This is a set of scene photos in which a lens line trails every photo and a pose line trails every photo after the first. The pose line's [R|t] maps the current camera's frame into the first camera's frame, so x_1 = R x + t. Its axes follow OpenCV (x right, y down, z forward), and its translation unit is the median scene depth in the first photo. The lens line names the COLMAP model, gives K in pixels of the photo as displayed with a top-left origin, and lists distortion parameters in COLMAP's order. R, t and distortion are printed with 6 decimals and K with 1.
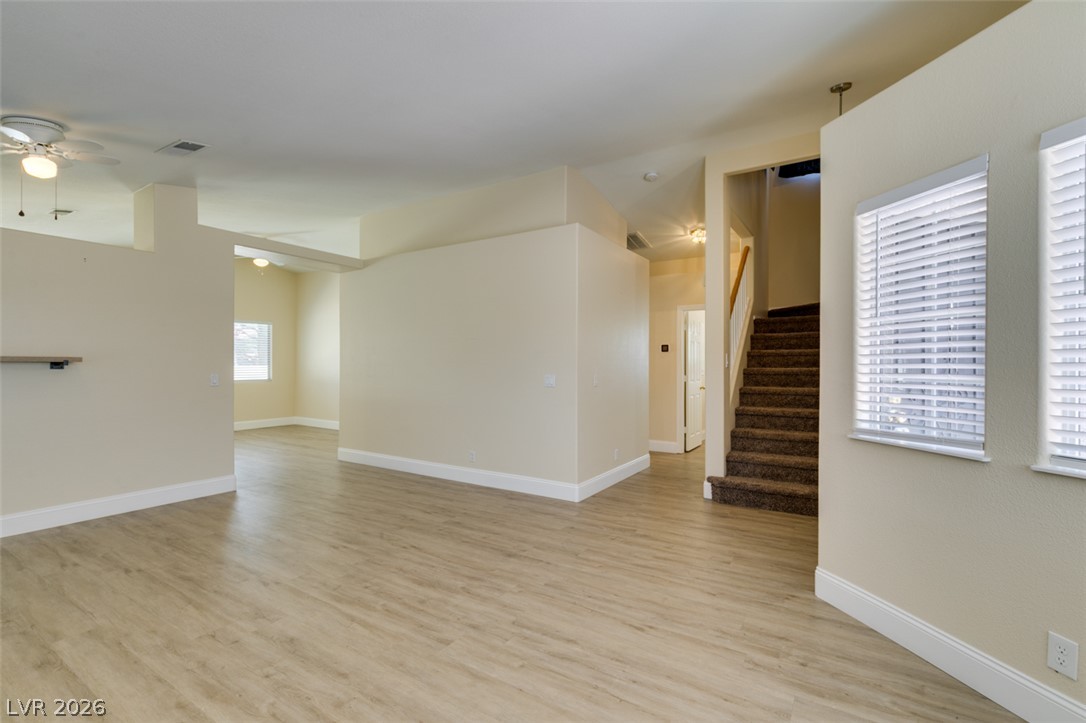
lens RADIAL K [[488.2, 0, 541.4], [0, 488.2, 363.4], [0, 0, 1]] dist [0.008999, -0.002510]
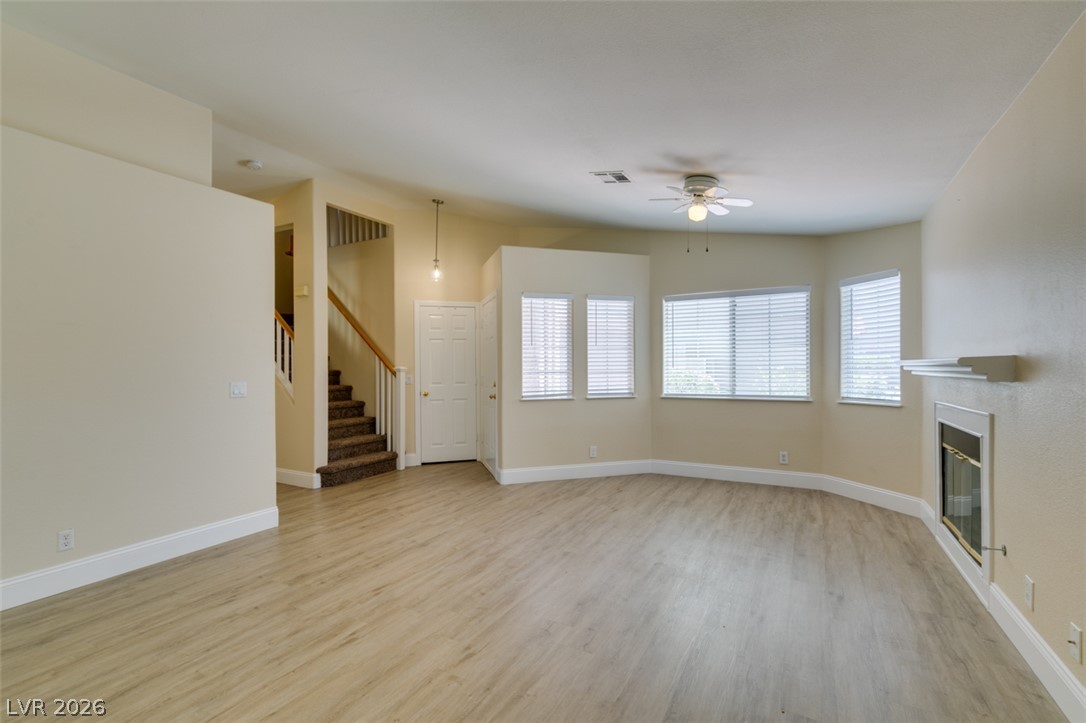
lens RADIAL K [[488.2, 0, 544.8], [0, 488.2, 366.4], [0, 0, 1]] dist [0.008999, -0.002510]
pose [[-0.077223, -0.002790, 0.997010, -1.189398], [0.004740, 0.999984, 0.003165, -0.001824], [-0.997003, 0.004970, -0.077208, 0.840313]]
